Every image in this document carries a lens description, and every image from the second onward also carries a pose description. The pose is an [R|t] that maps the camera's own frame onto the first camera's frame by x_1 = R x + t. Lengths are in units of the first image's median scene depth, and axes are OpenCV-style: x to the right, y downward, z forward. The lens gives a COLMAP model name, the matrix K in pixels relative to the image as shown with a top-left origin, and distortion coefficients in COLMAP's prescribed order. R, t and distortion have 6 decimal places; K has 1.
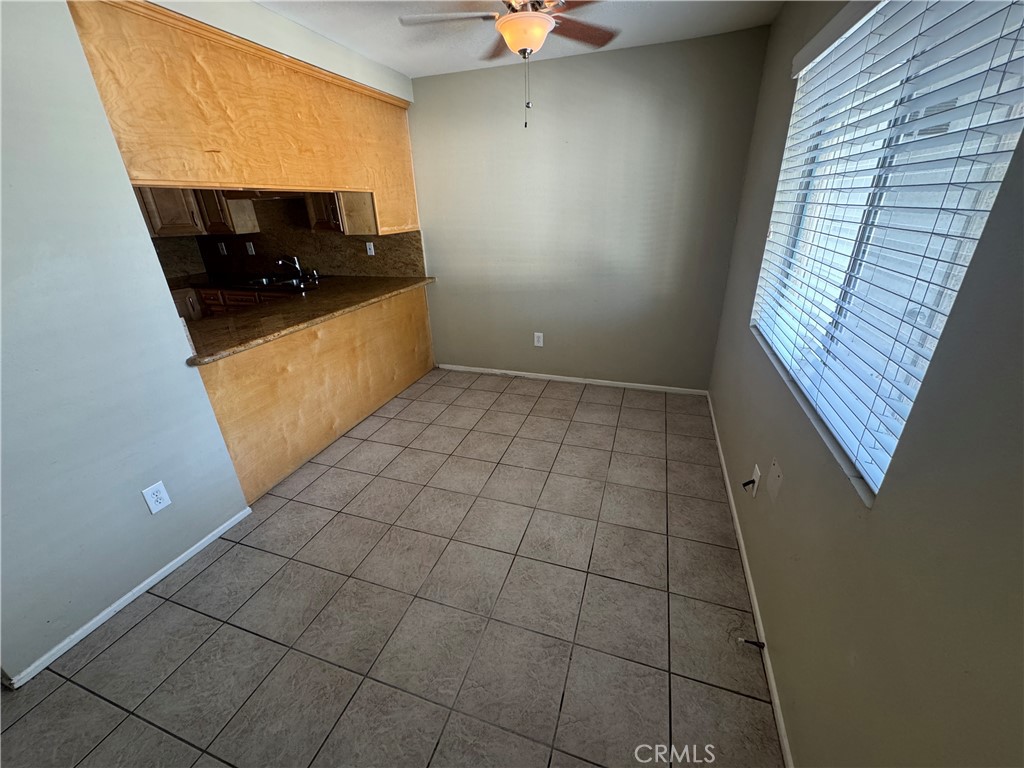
lens RADIAL K [[409.2, 0, 504.9], [0, 409.2, 383.9], [0, 0, 1]] dist [0.002636, 0.000246]
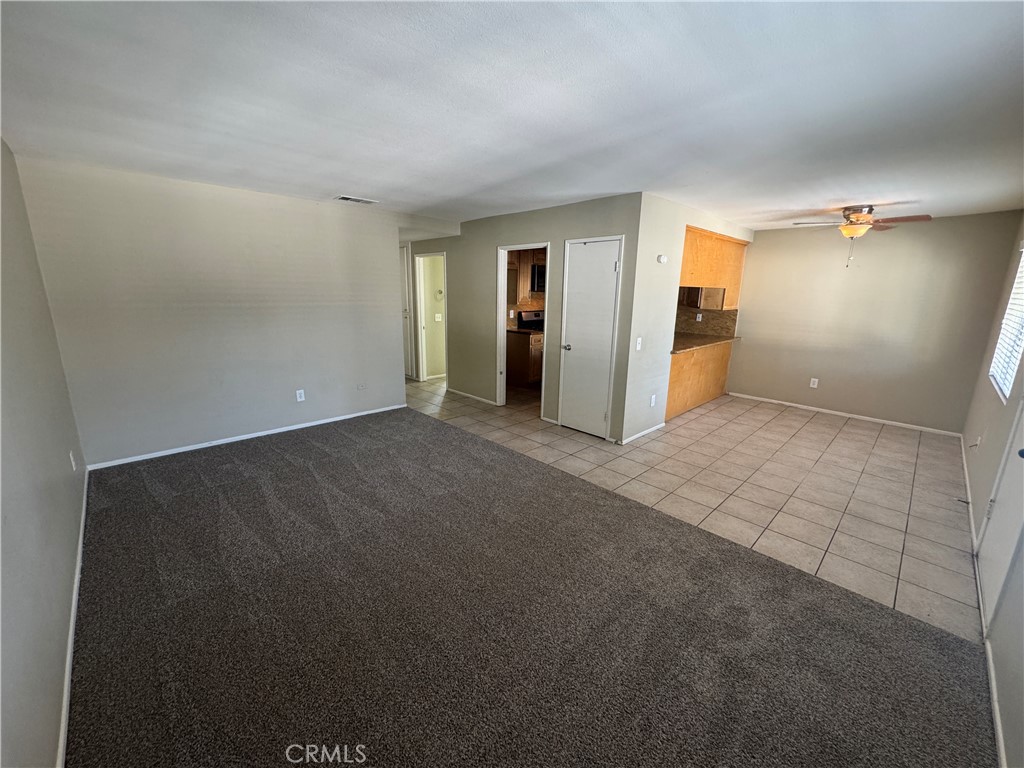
lens RADIAL K [[409.2, 0, 510.3], [0, 409.2, 383.3], [0, 0, 1]] dist [0.002636, 0.000246]
pose [[0.894112, 0.150884, -0.421661, -0.336898], [-0.223527, 0.966226, -0.128231, 0.402169], [0.388071, 0.208905, 0.897641, -0.950841]]
